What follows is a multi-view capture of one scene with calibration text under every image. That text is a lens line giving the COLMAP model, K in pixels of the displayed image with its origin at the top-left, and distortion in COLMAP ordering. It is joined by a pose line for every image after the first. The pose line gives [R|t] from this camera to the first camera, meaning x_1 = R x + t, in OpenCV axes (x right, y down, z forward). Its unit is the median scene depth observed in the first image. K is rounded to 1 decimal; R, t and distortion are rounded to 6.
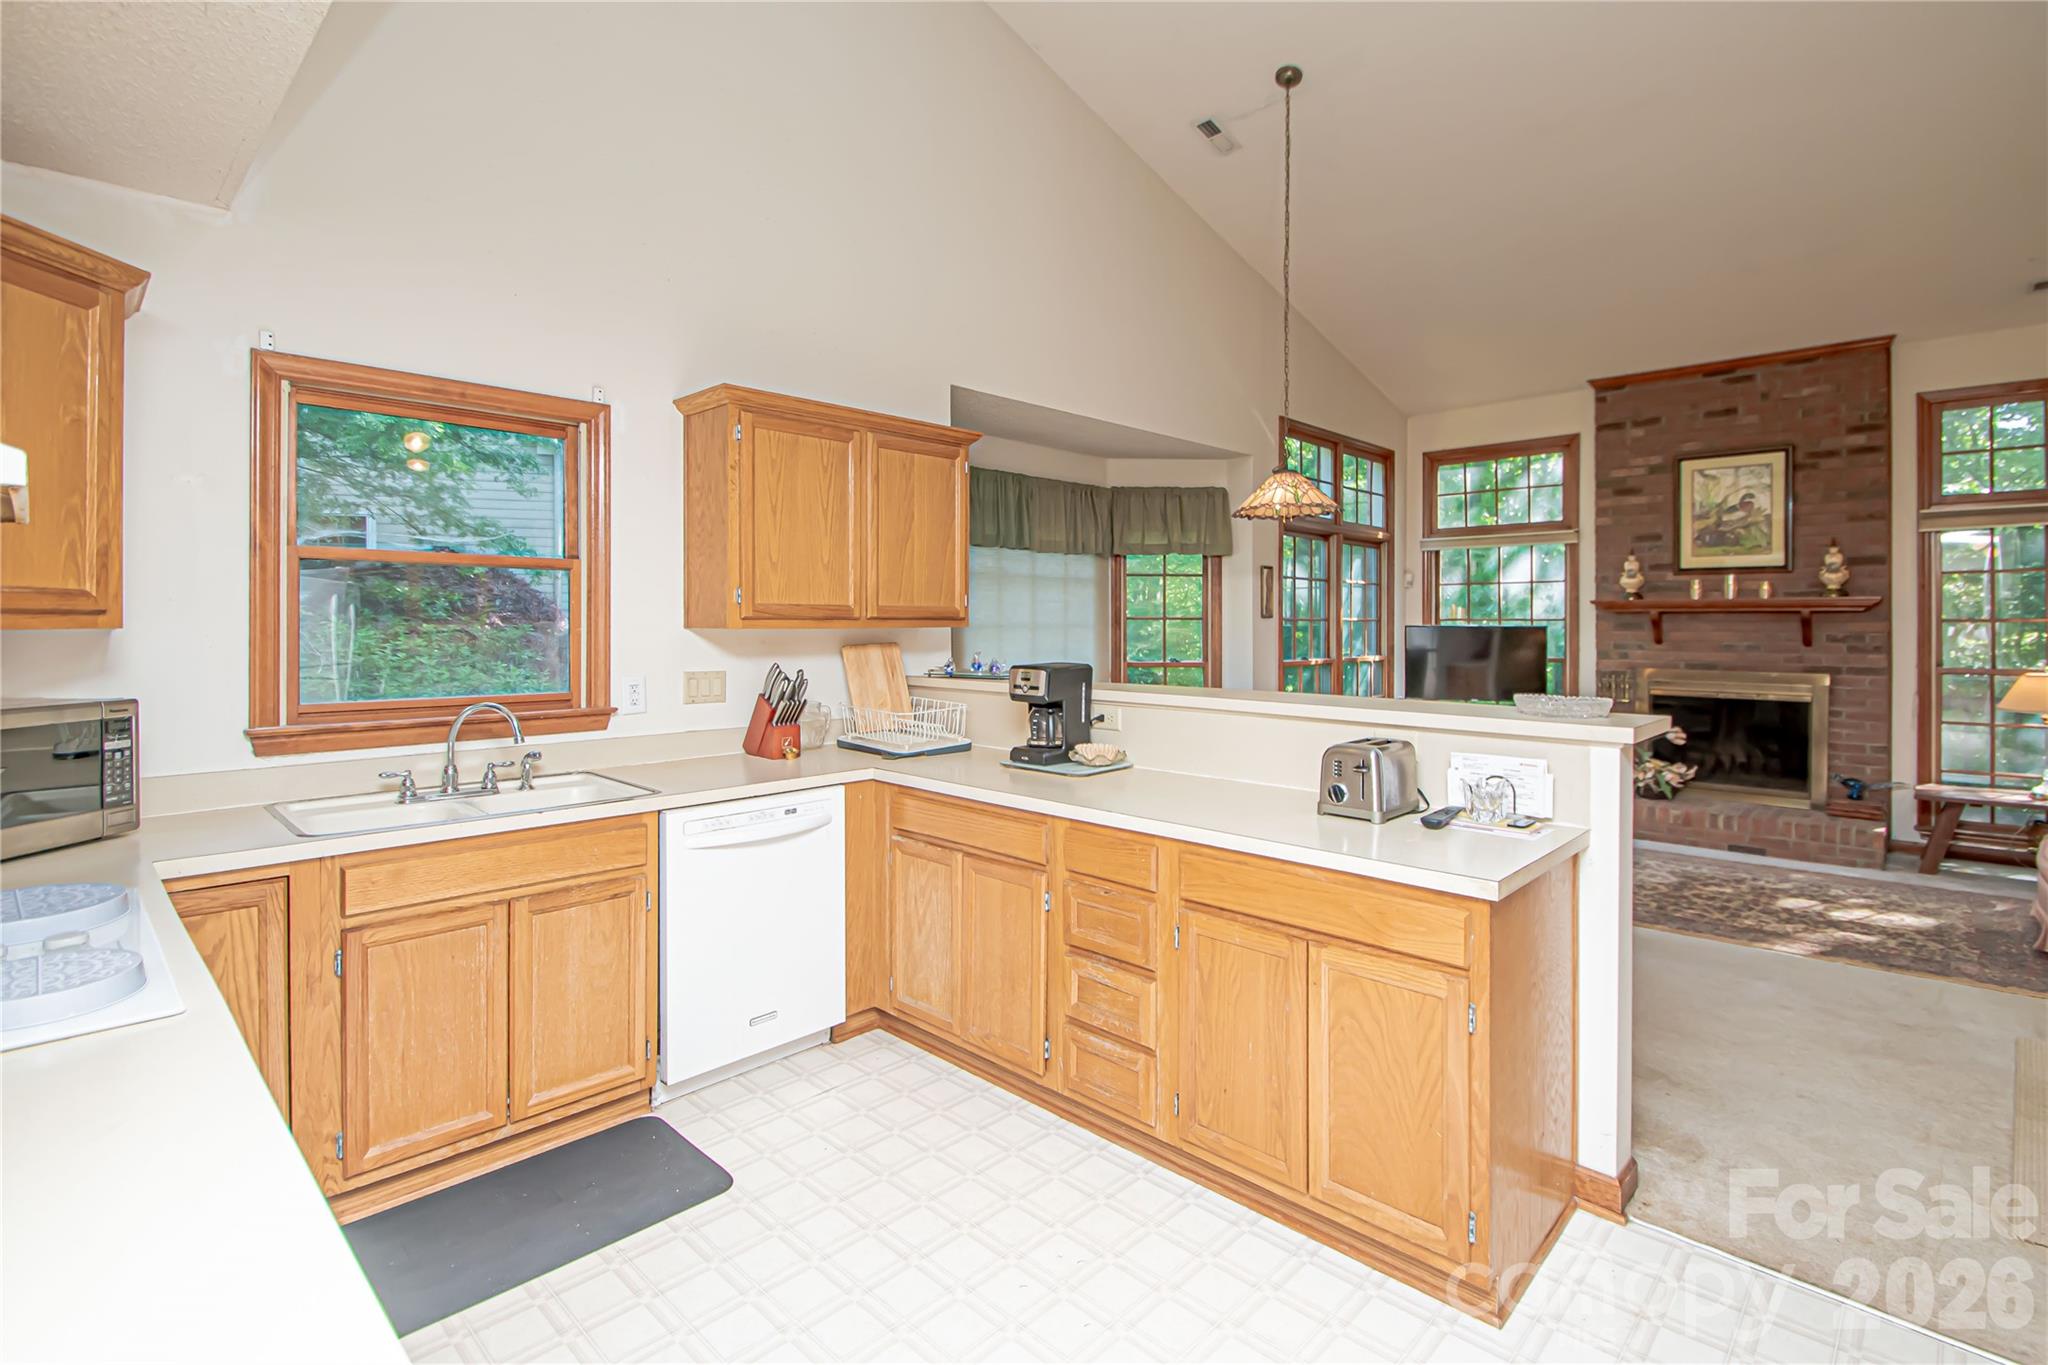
lens RADIAL K [[950.0, 0, 1020.3], [0, 950.0, 623.6], [0, 0, 1]] dist [0.010873, -0.014167]
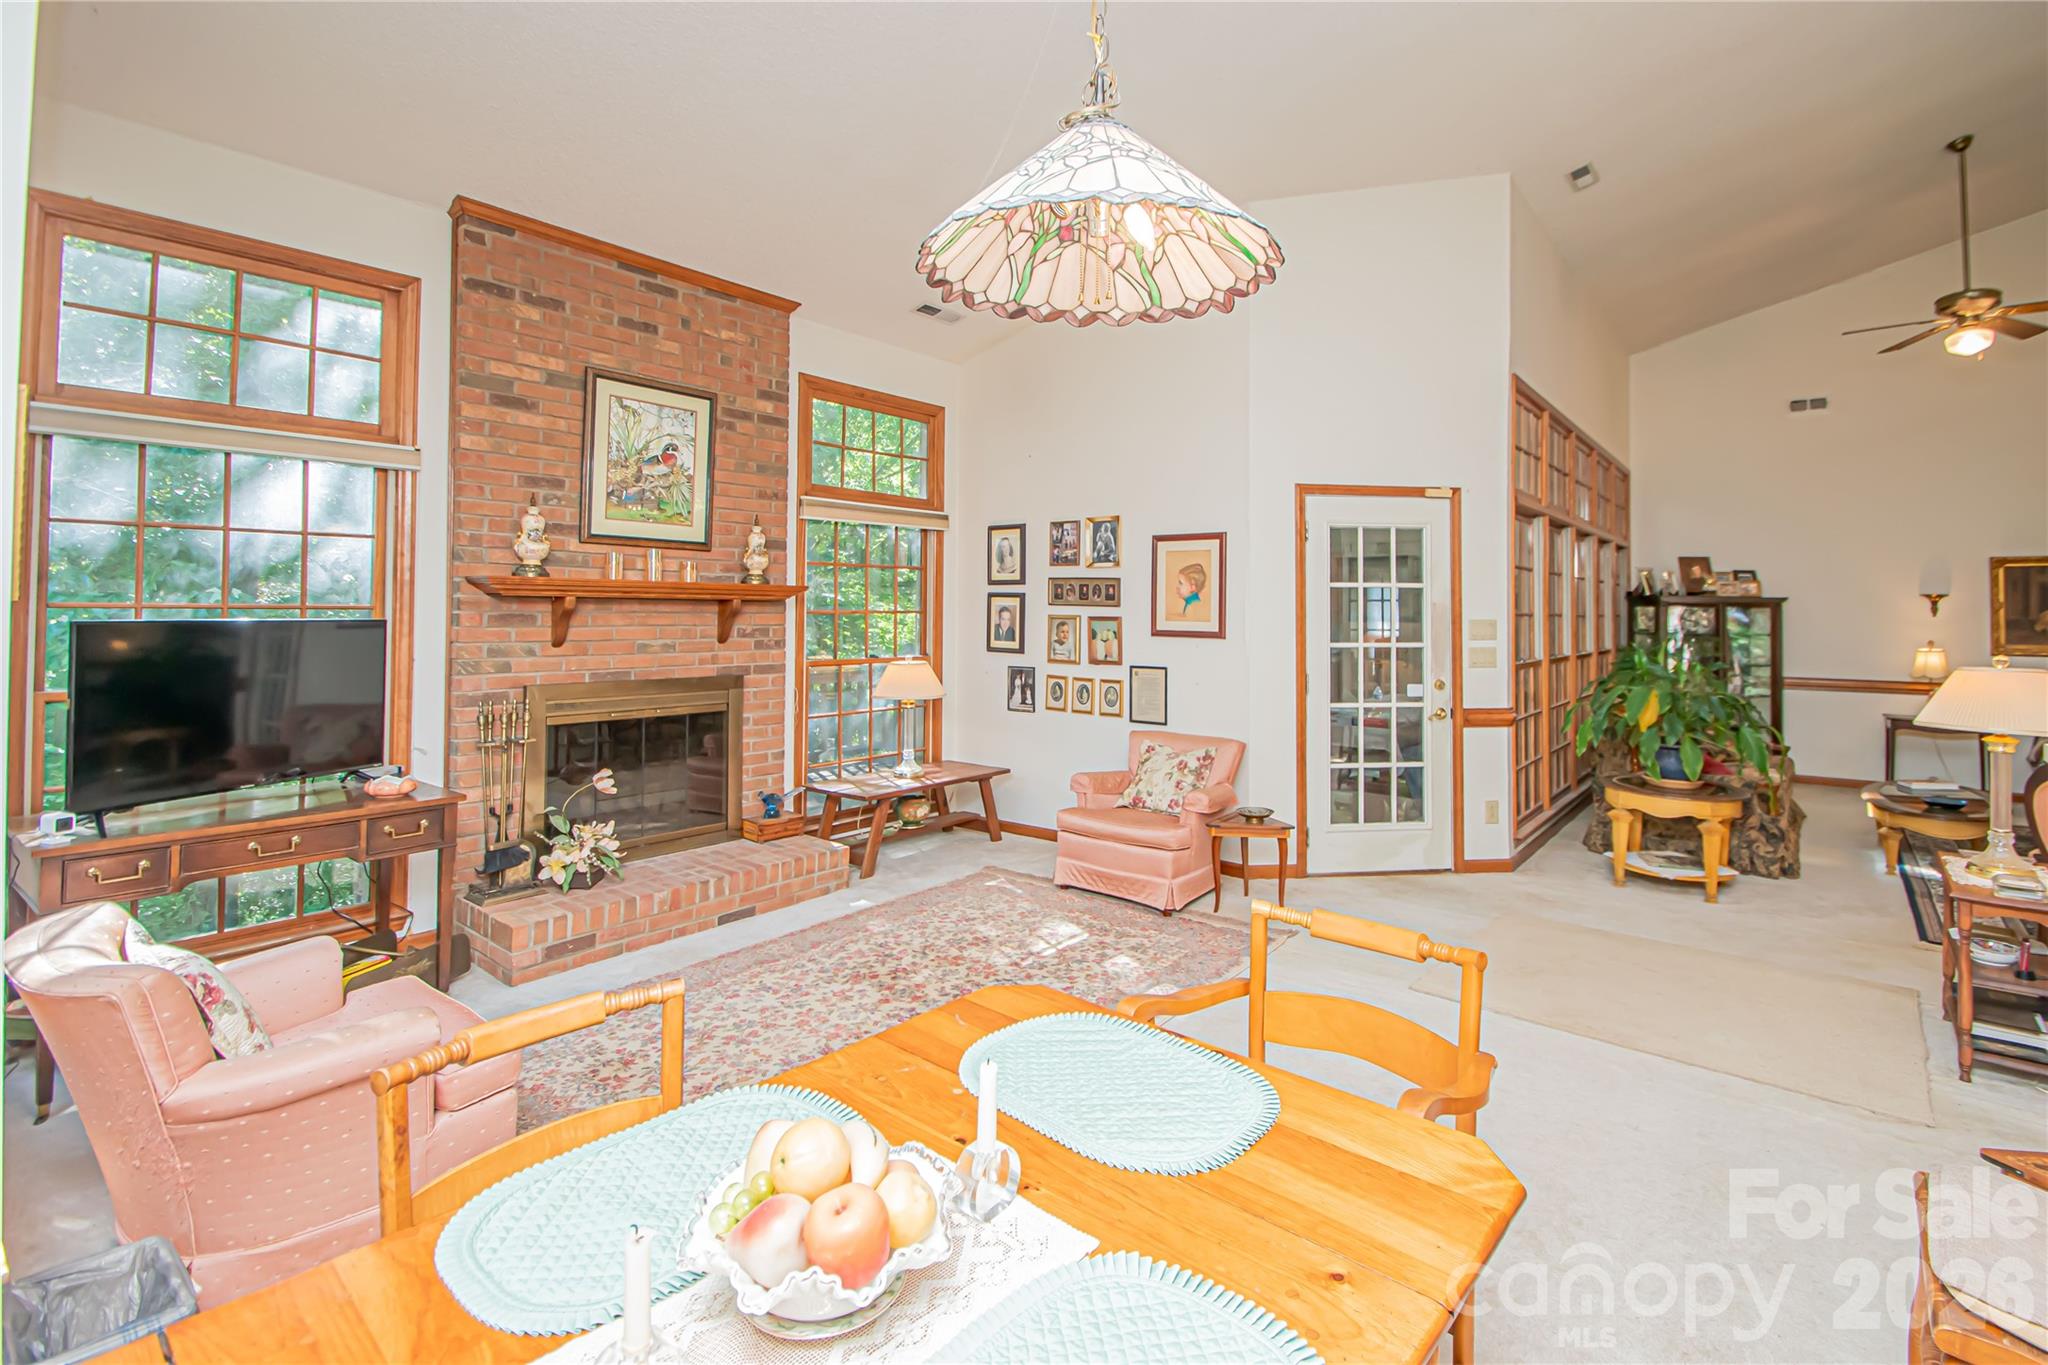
lens RADIAL K [[950.0, 0, 1101.3], [0, 950.0, 585.8], [0, 0, 1]] dist [0.010873, -0.014167]
pose [[-0.138359, 0.028647, 0.989968, -0.028974], [-0.003538, 0.999561, -0.029419, -0.002314], [-0.990376, -0.007573, -0.138197, 0.763690]]
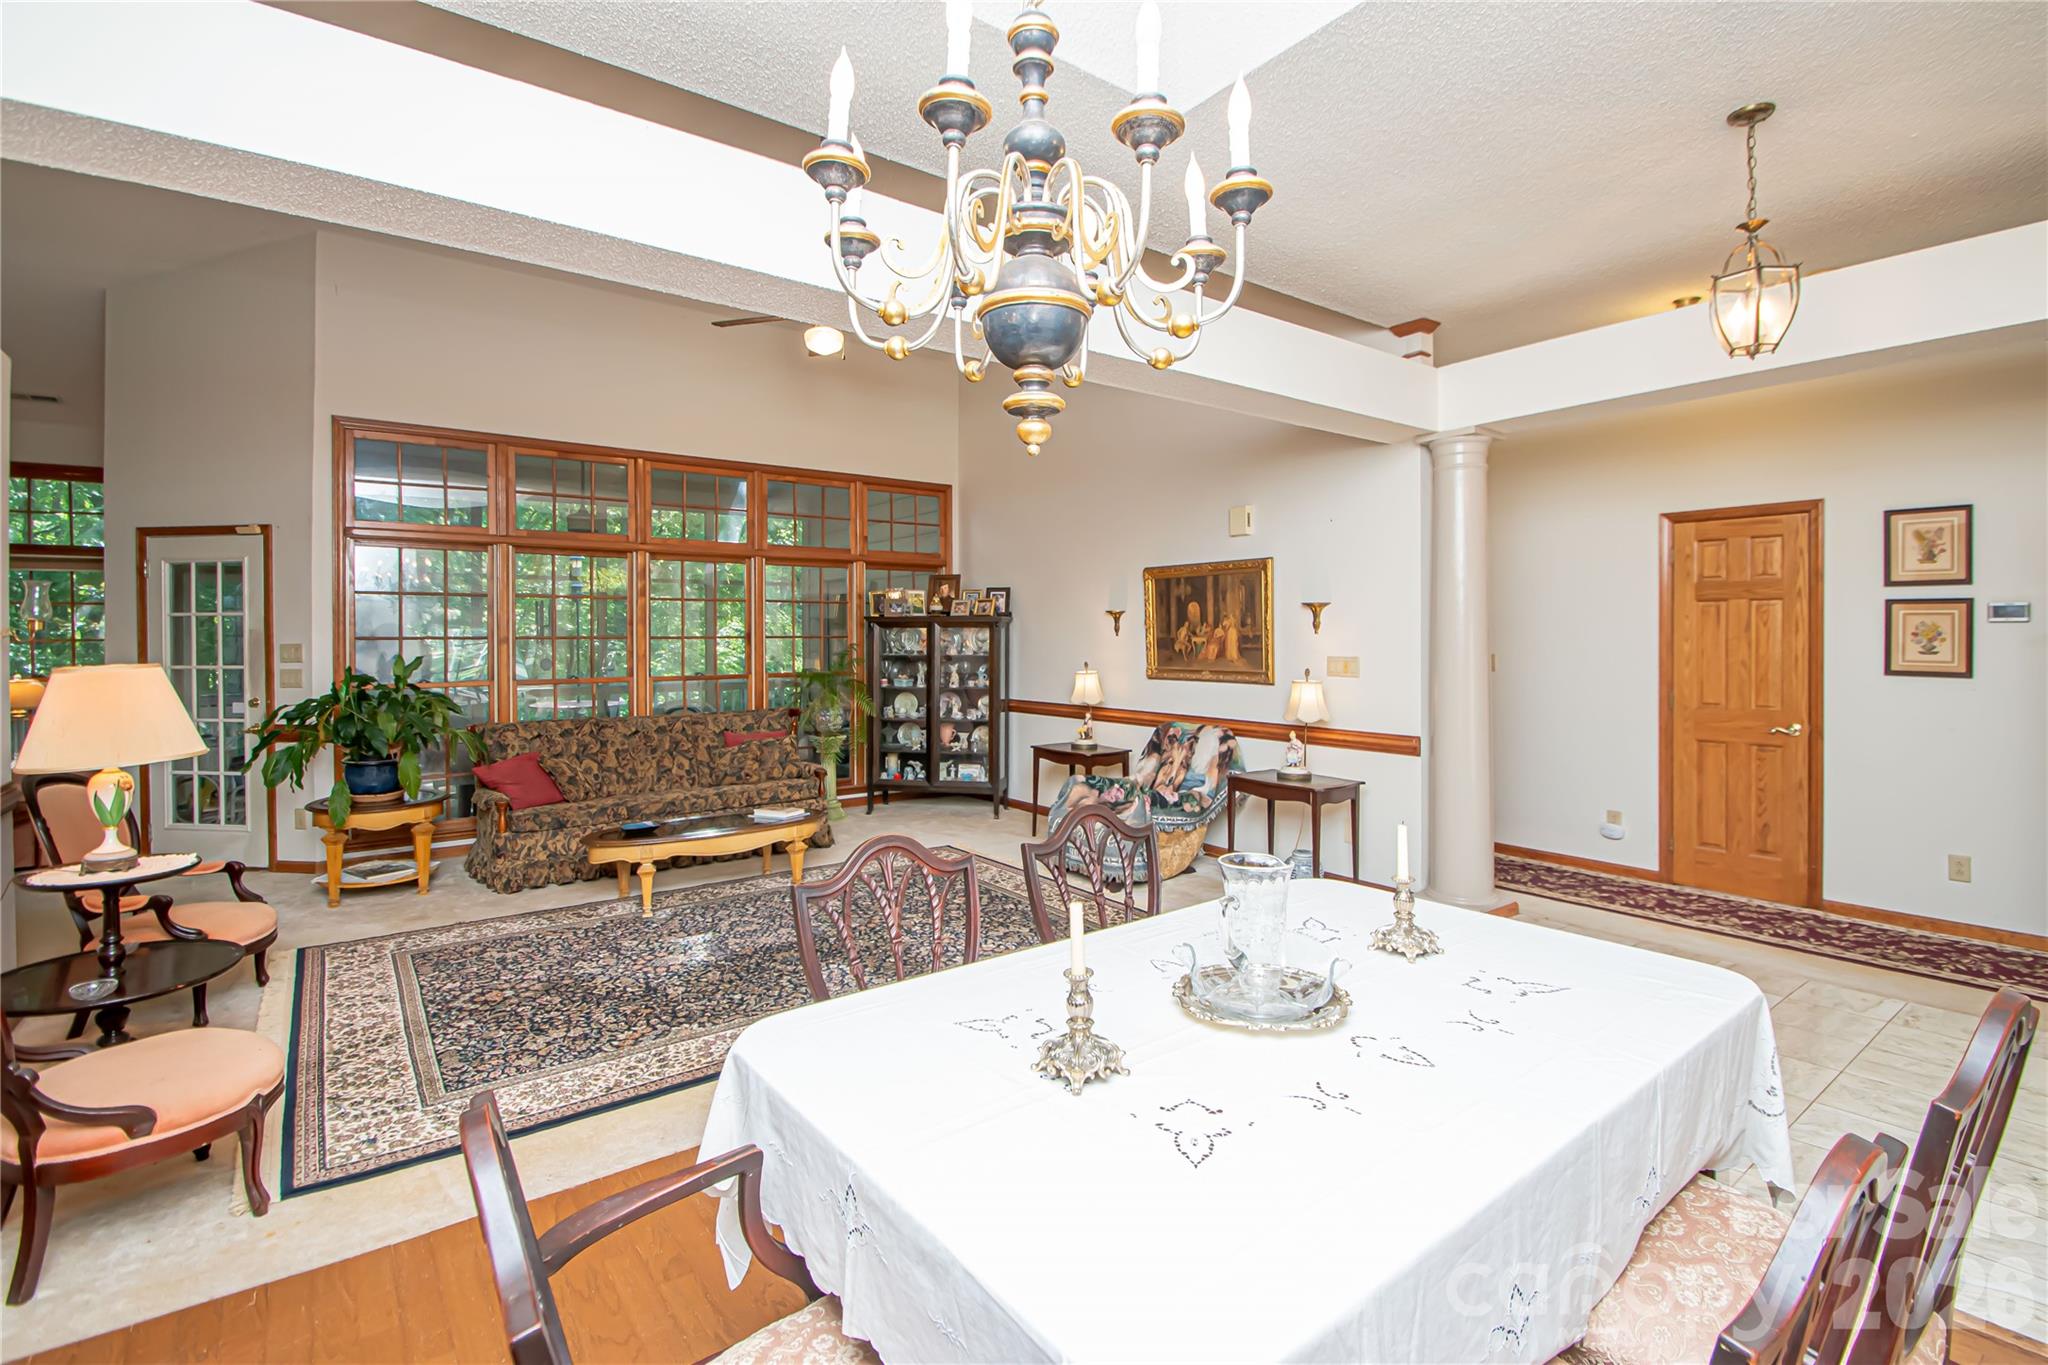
lens RADIAL K [[950.0, 0, 1055.8], [0, 950.0, 634.5], [0, 0, 1]] dist [0.010873, -0.014167]
pose [[0.116752, 0.002054, 0.993159, -0.070357], [0.004996, 0.999984, -0.002656, -0.001237], [-0.993149, 0.005272, 0.116740, -0.531916]]
